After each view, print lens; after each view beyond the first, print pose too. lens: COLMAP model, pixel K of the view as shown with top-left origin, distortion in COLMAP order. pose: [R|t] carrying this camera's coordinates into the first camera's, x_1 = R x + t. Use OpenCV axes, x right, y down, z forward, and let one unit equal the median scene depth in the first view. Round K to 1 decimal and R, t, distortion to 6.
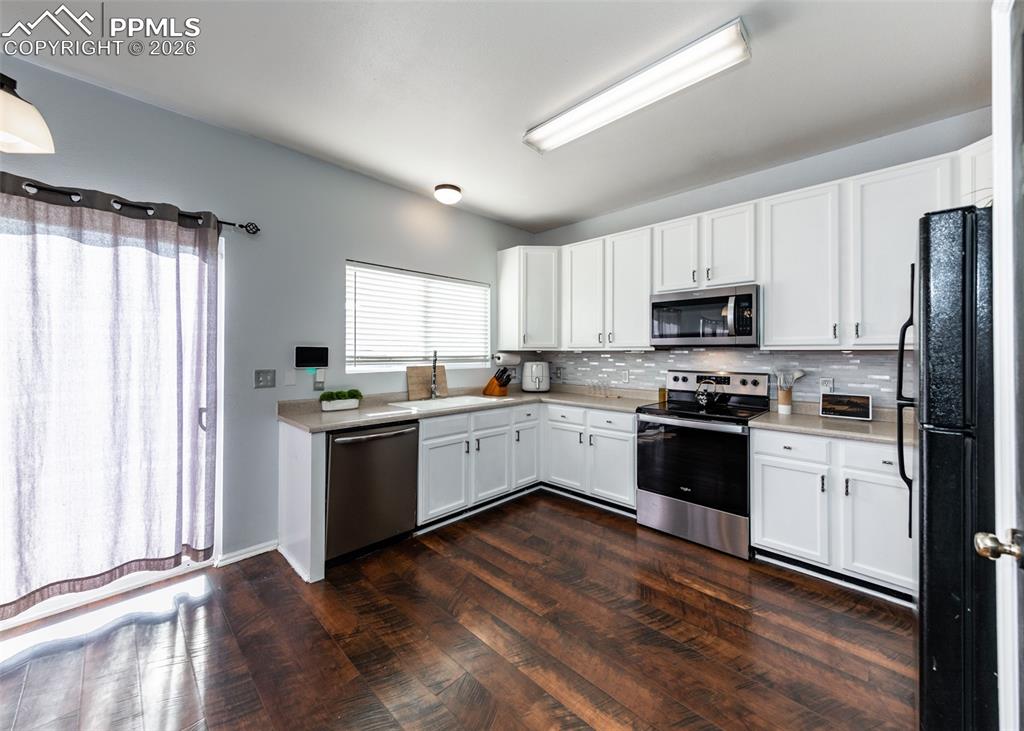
lens RADIAL K [[384.4, 0, 514.2], [0, 384.4, 349.3], [0, 0, 1]] dist [0.001051, 0.000017]
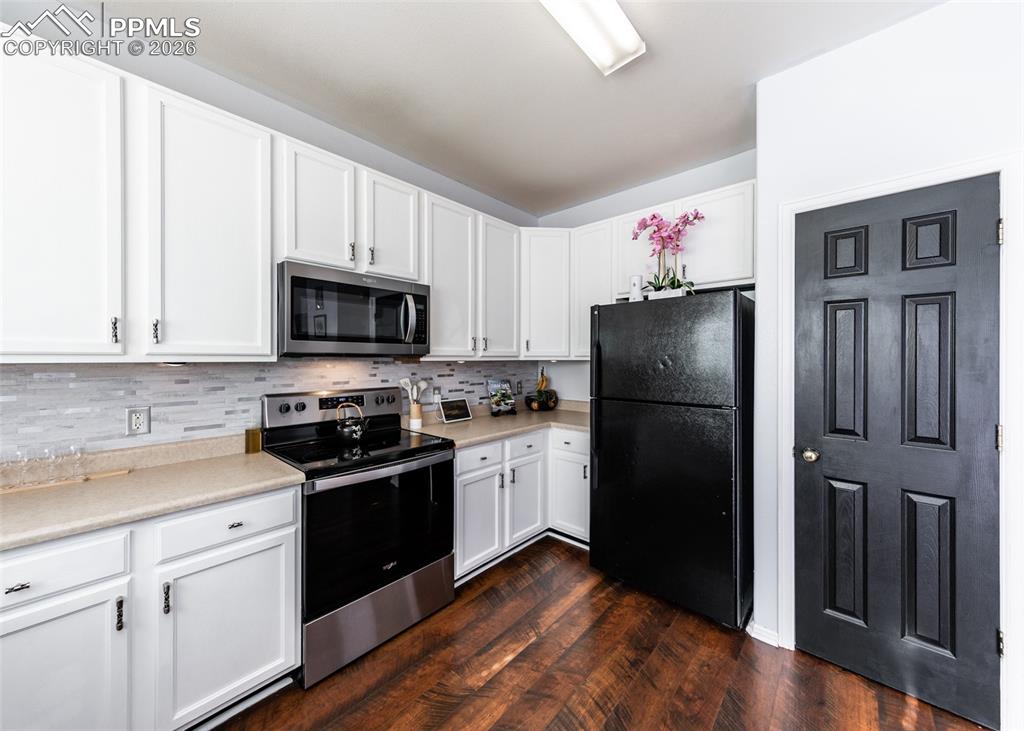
lens RADIAL K [[377.6, 0, 528.4], [0, 377.6, 359.8], [0, 0, 1]] dist [0.001883, 0.000038]
pose [[-0.062204, -0.006851, 0.998040, -0.214295], [-0.009579, 0.999934, 0.006267, -0.007022], [-0.998017, -0.009170, -0.062266, 0.727704]]
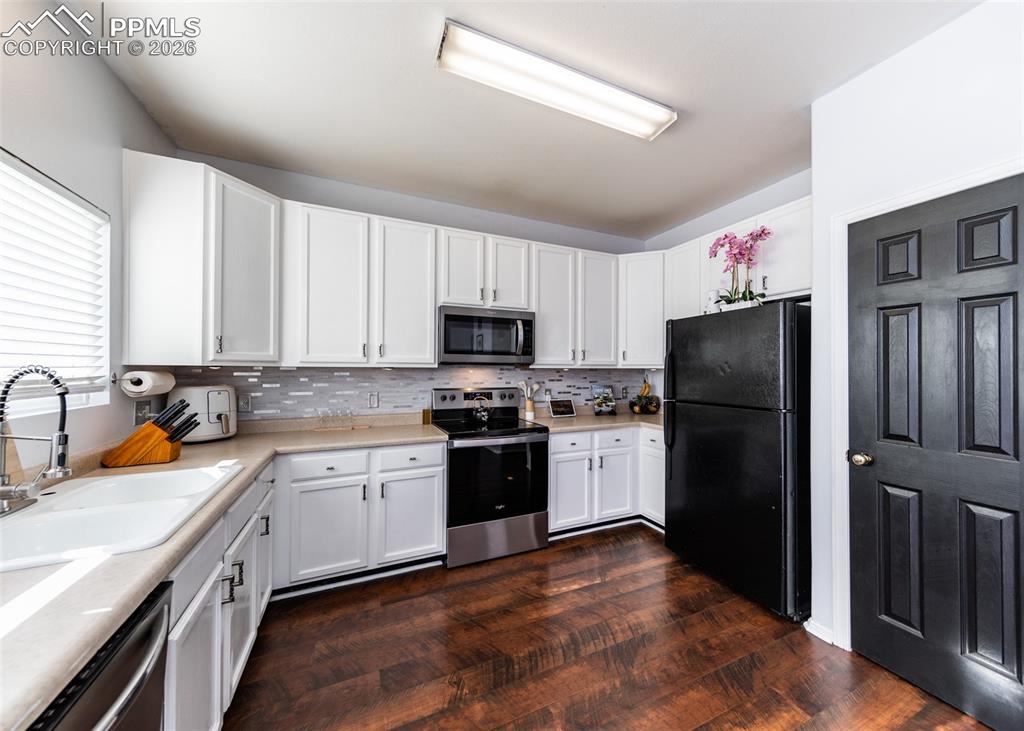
lens RADIAL K [[371.9, 0, 523.7], [0, 371.9, 366.9], [0, 0, 1]] dist [-0.000488, -0.000080]
pose [[0.358355, 0.005781, 0.933568, -0.396334], [-0.010624, 0.999941, -0.002114, 0.001329], [-0.933525, -0.009160, 0.358395, 0.545984]]
